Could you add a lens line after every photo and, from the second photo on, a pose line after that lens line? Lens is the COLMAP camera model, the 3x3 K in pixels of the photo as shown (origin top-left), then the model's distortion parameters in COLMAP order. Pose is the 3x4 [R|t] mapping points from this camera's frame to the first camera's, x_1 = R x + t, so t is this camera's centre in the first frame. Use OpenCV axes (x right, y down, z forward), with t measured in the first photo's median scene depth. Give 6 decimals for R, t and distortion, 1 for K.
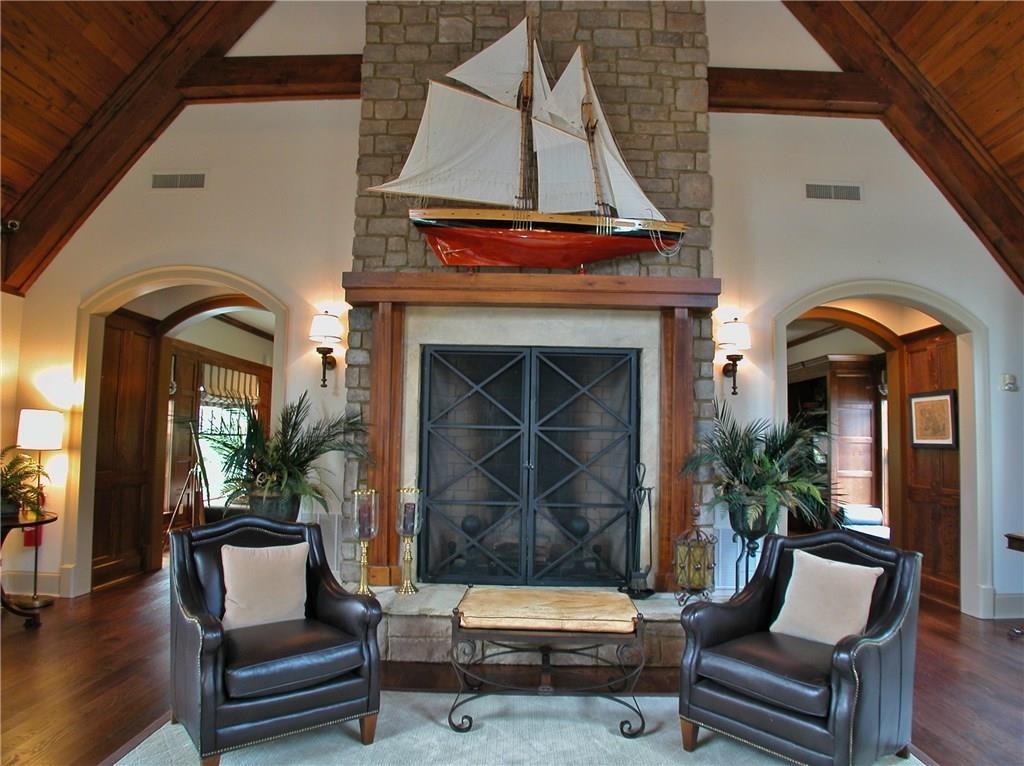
lens RADIAL K [[620.1, 0, 514.3], [0, 620.1, 401.0], [0, 0, 1]] dist [-0.120977, 0.050388]
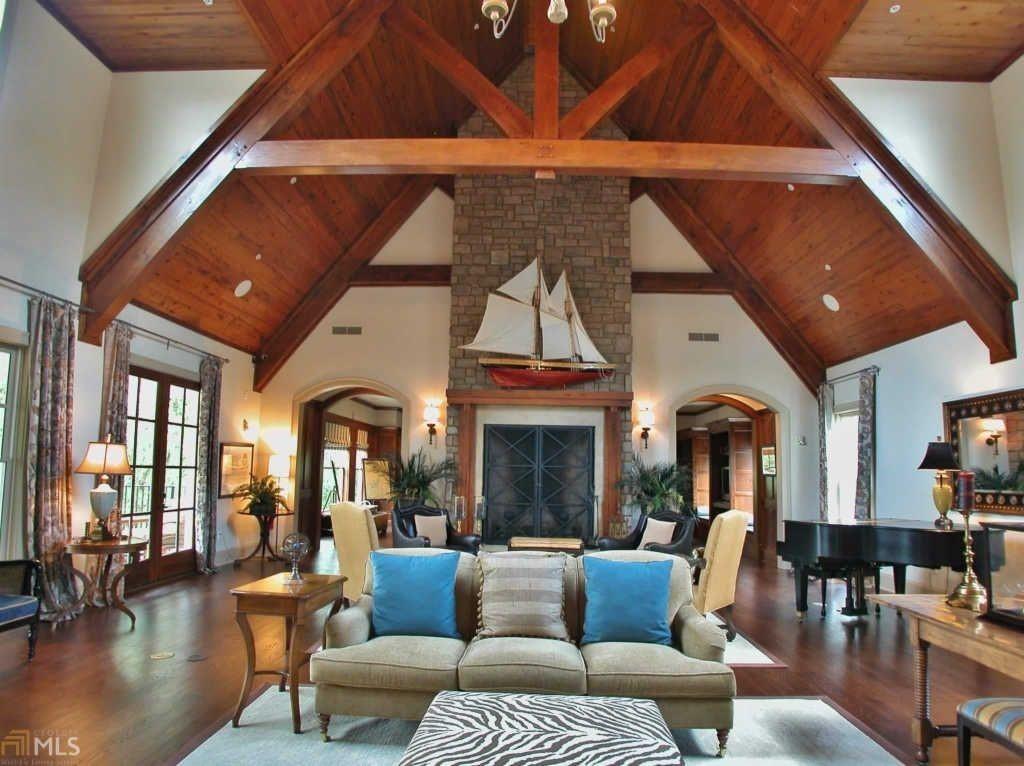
lens RADIAL K [[620.1, 0, 514.3], [0, 620.1, 401.0], [0, 0, 1]] dist [-0.120977, 0.050388]
pose [[0.999901, -0.000380, -0.014053, -0.024897], [-0.000325, 0.998741, -0.050157, -0.064747], [0.014054, 0.050157, 0.998642, -0.977796]]
